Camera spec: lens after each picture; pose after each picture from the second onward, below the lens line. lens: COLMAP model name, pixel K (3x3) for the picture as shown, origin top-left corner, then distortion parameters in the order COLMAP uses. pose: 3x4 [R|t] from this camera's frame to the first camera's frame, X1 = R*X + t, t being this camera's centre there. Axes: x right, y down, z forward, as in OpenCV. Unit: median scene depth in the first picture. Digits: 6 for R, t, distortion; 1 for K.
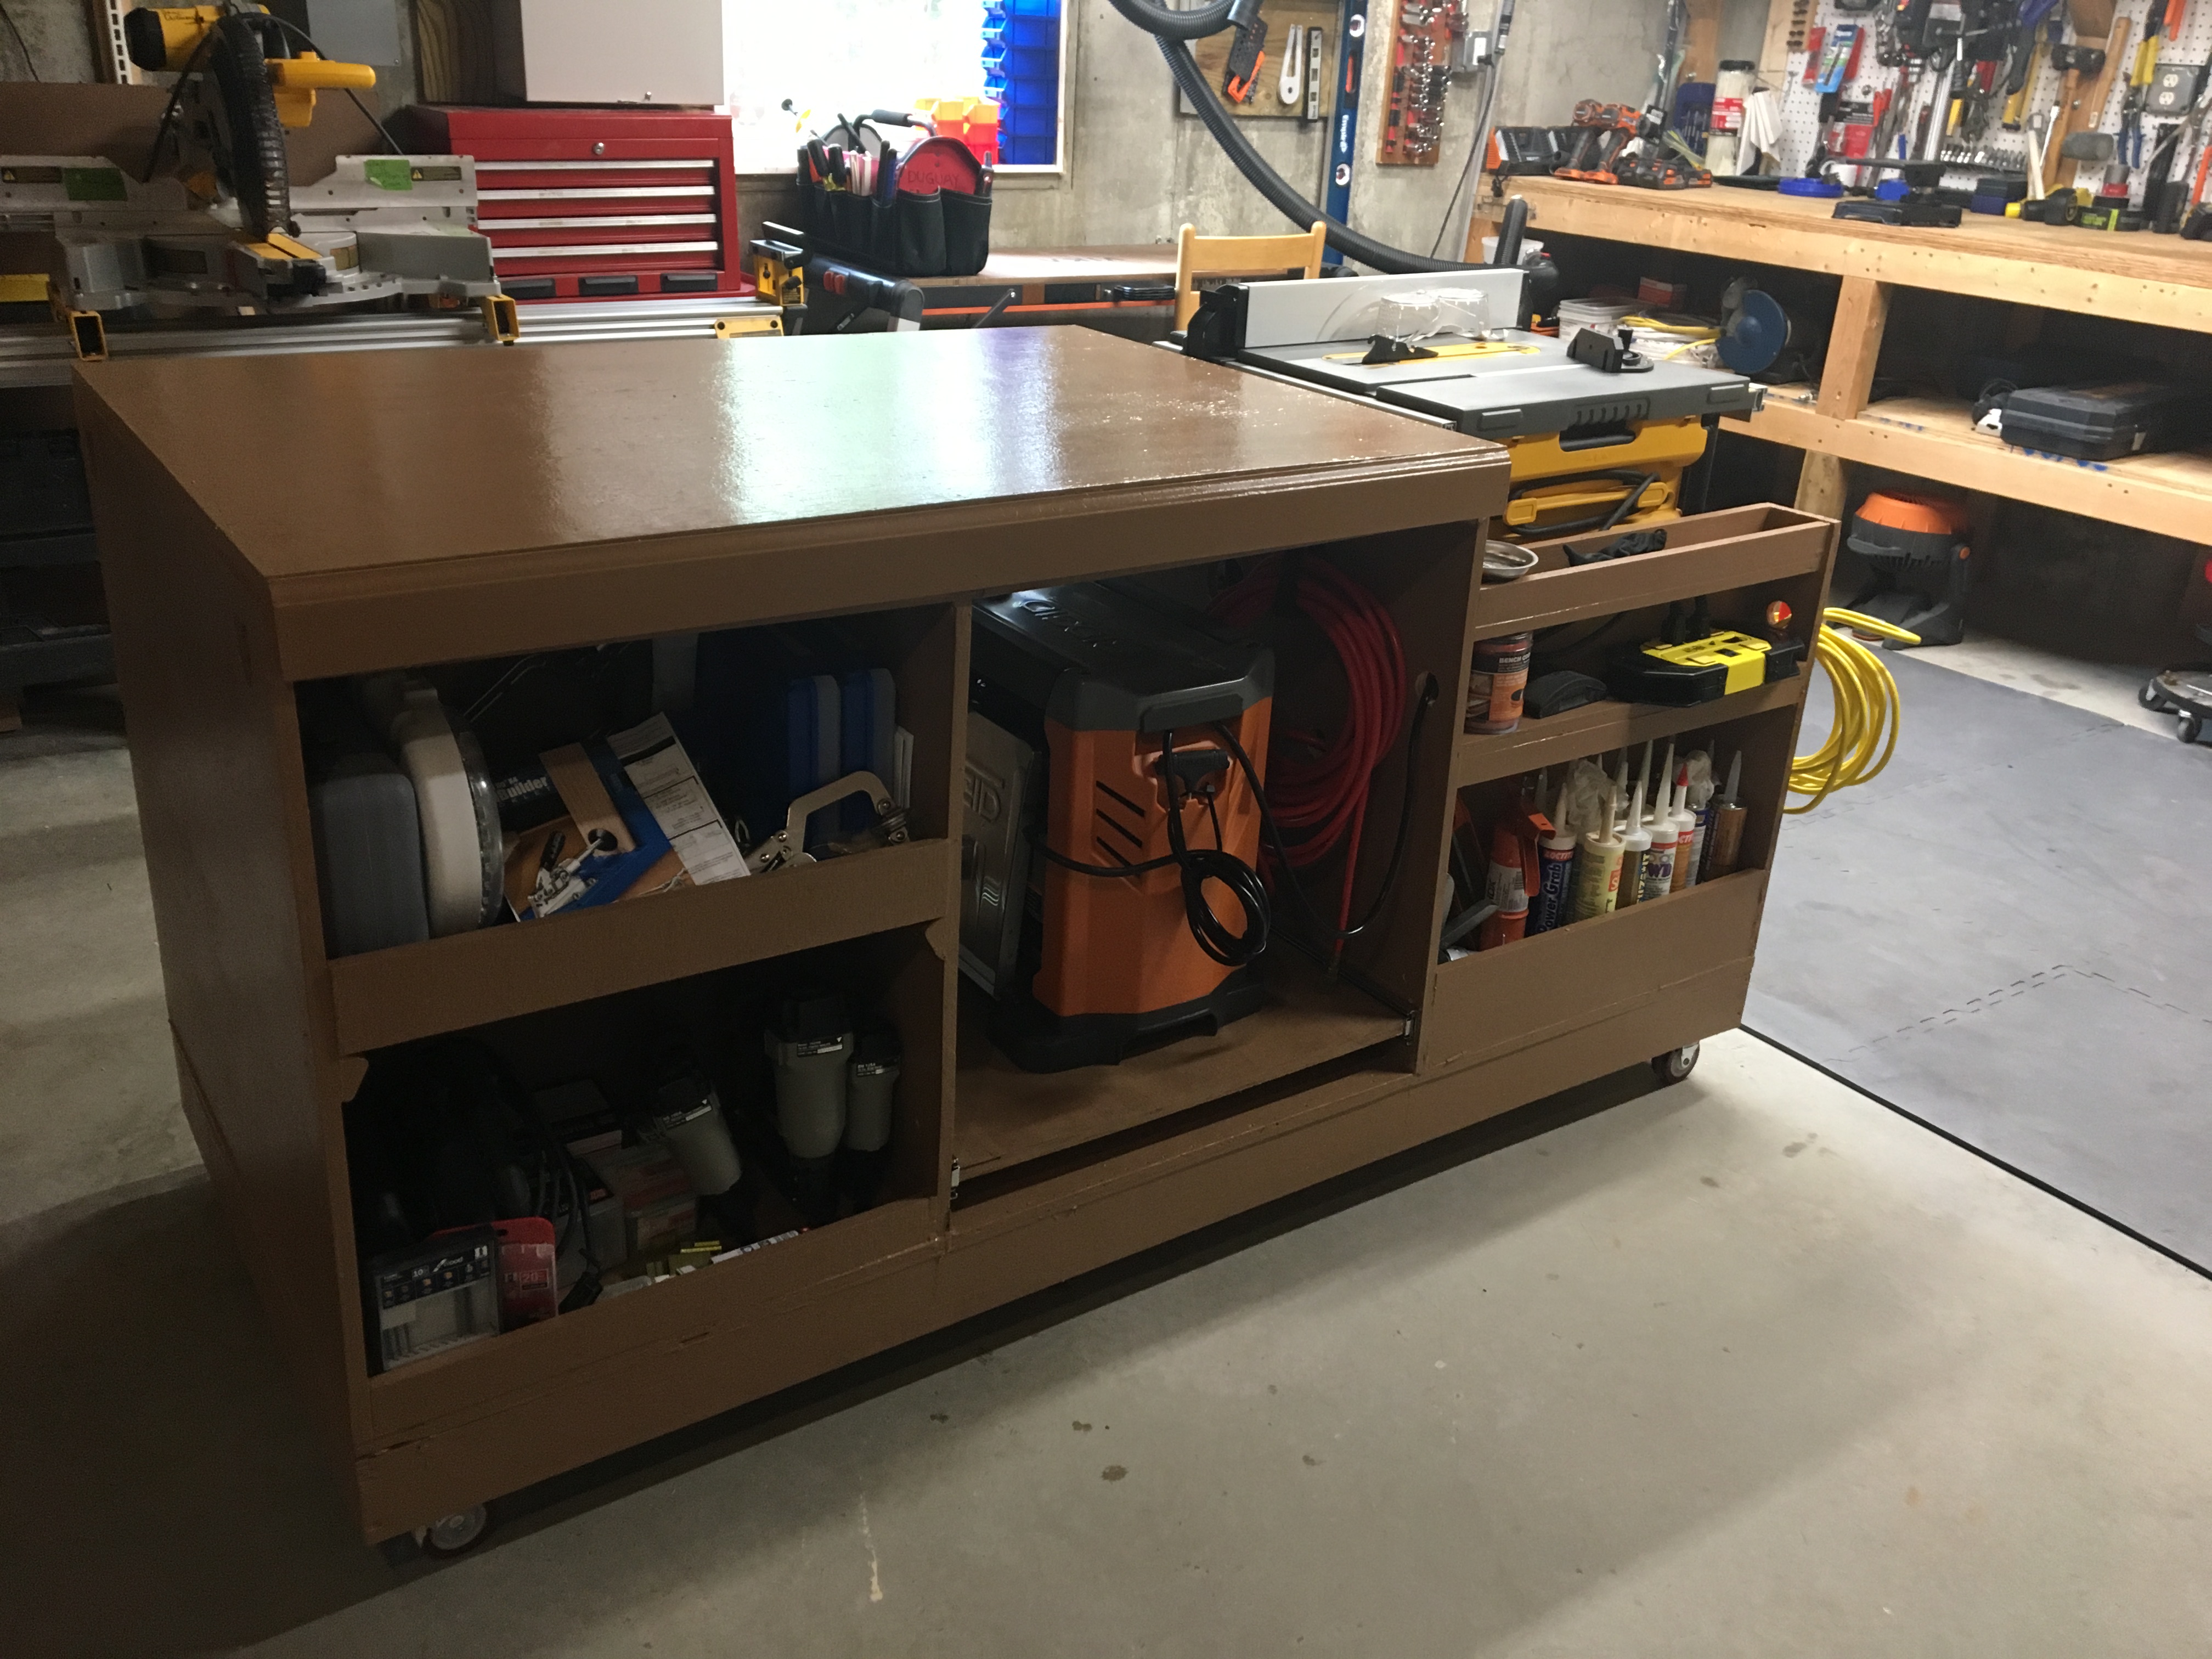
lens RADIAL K [[1891.6, 0, 1106.0], [0, 1891.6, 829.5], [0, 0, 1]] dist [0.030710, -0.003400]
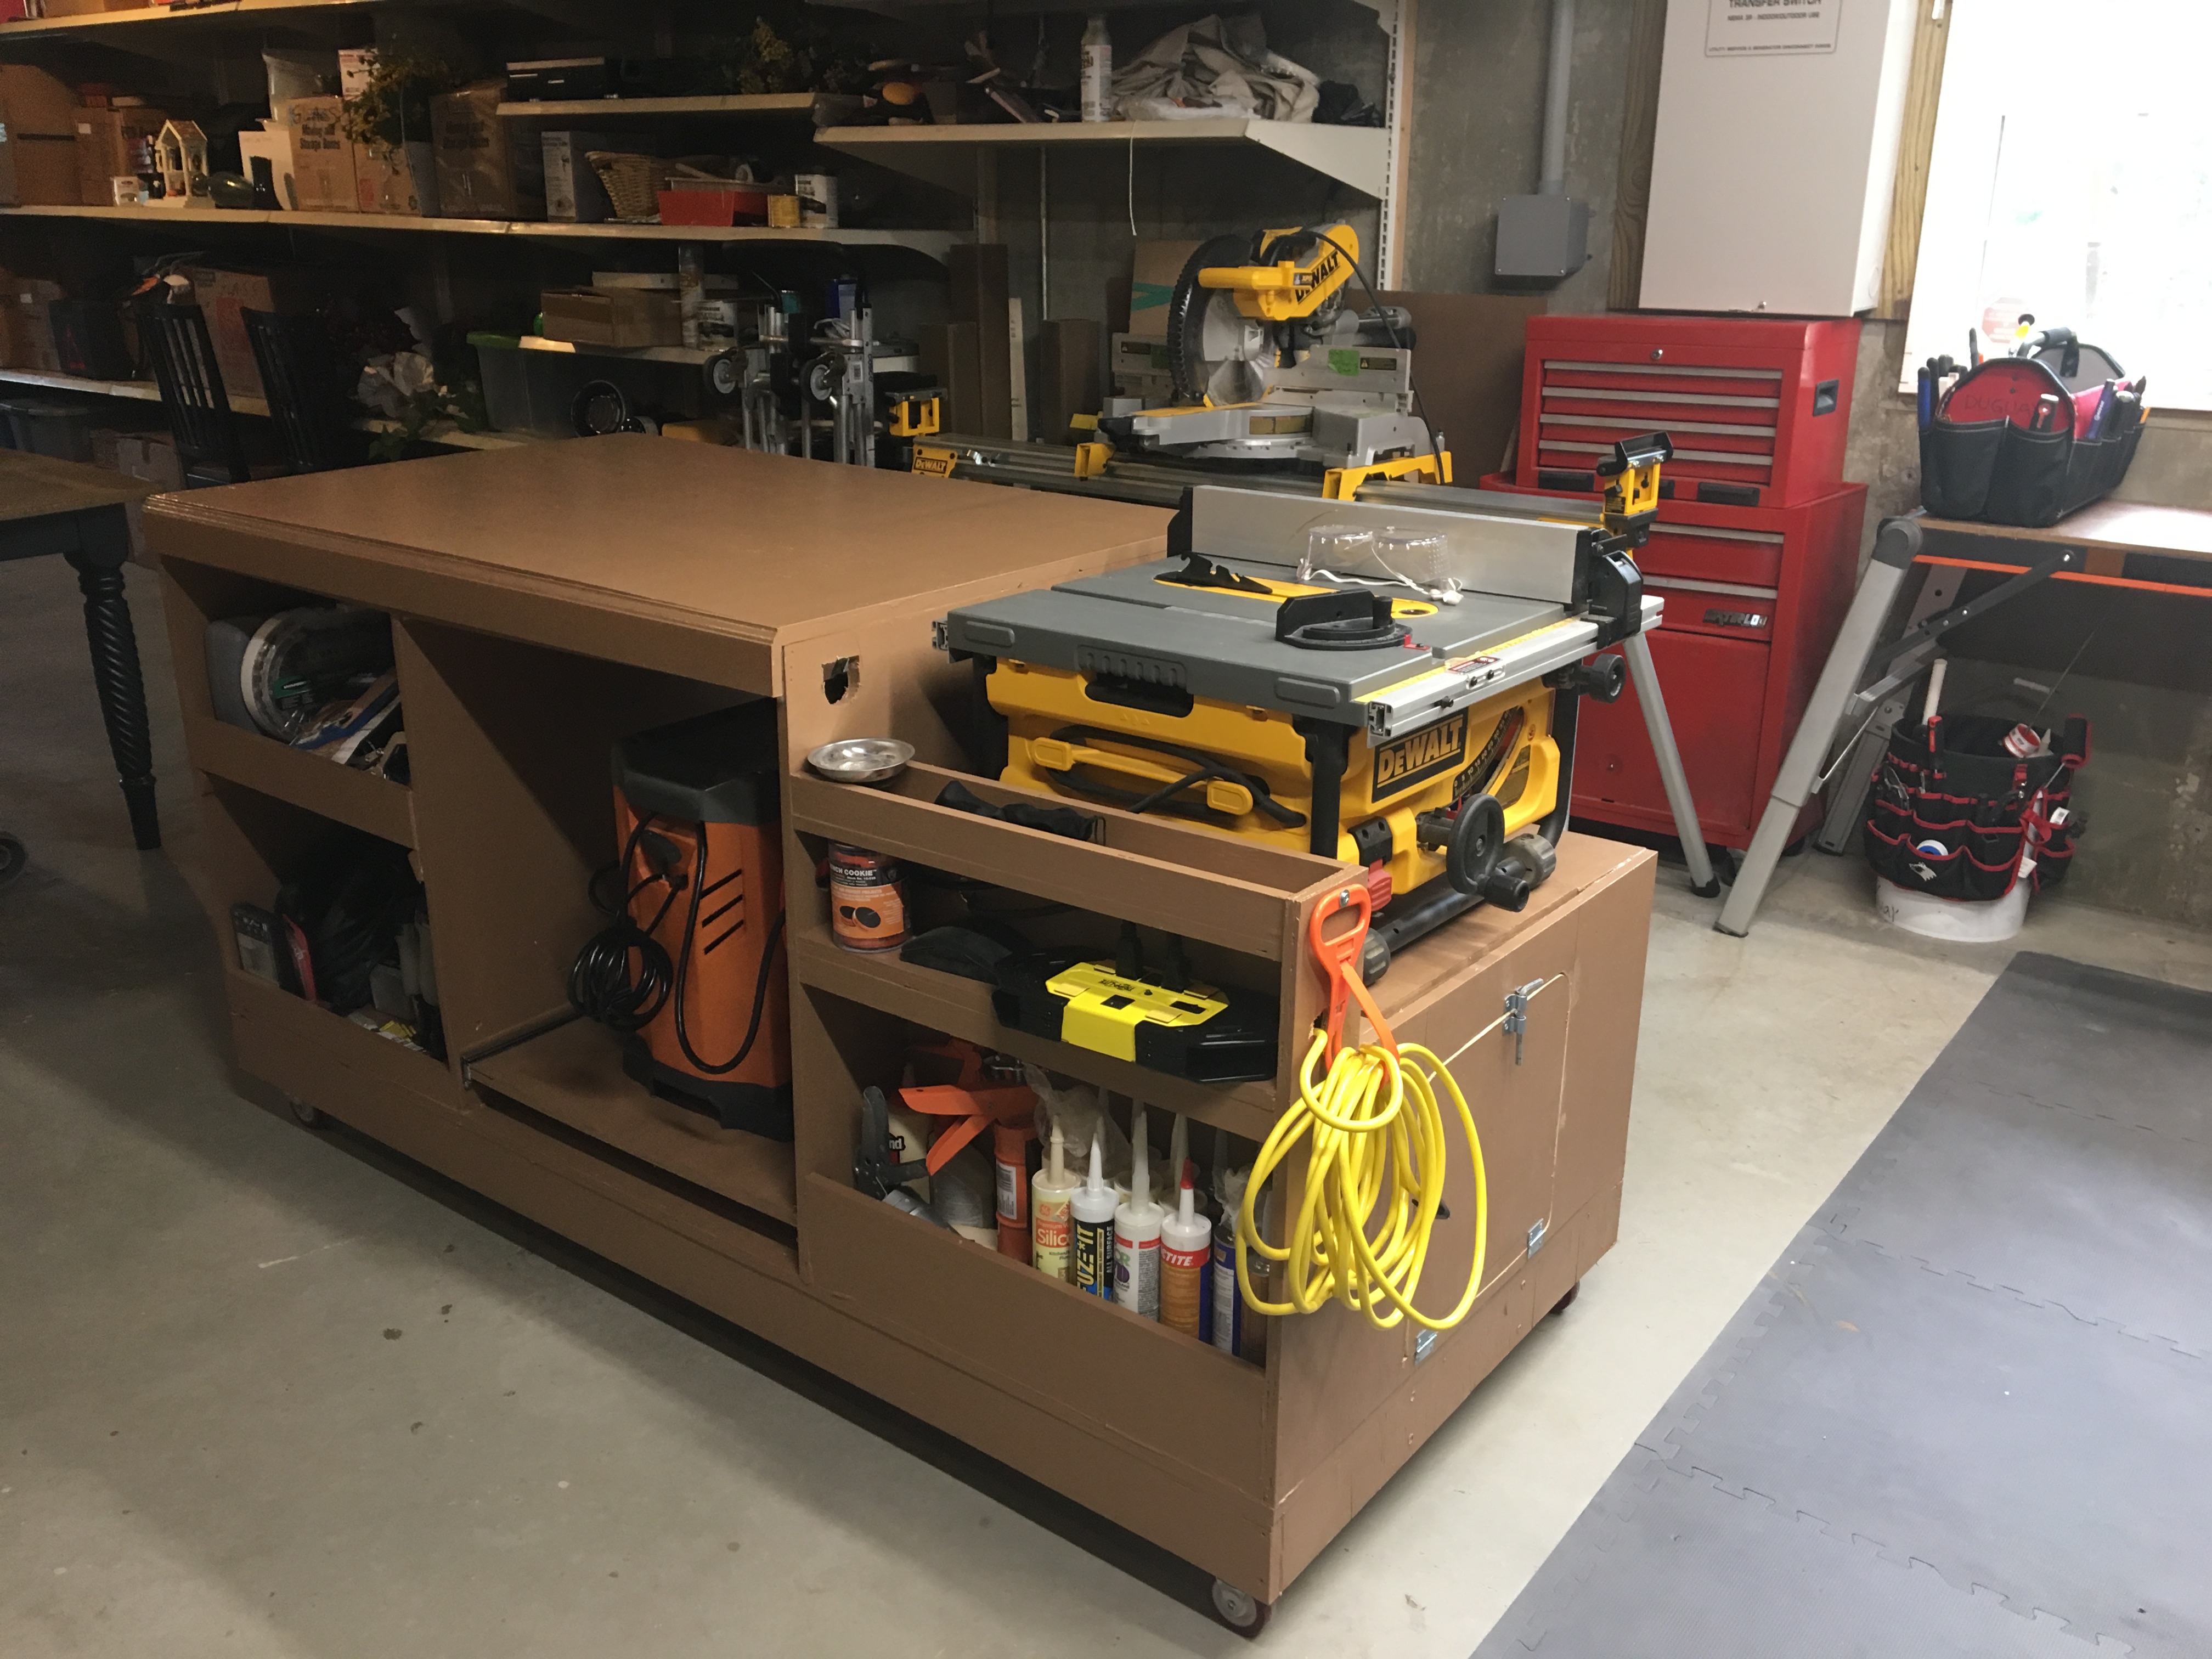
lens RADIAL K [[1891.6, 0, 1106.0], [0, 1891.6, 829.5], [0, 0, 1]] dist [0.030710, -0.003400]
pose [[0.303727, 0.265310, -0.915074, 0.971565], [-0.366275, 0.919152, 0.144920, -0.257148], [0.879541, 0.291152, 0.376348, 0.682323]]
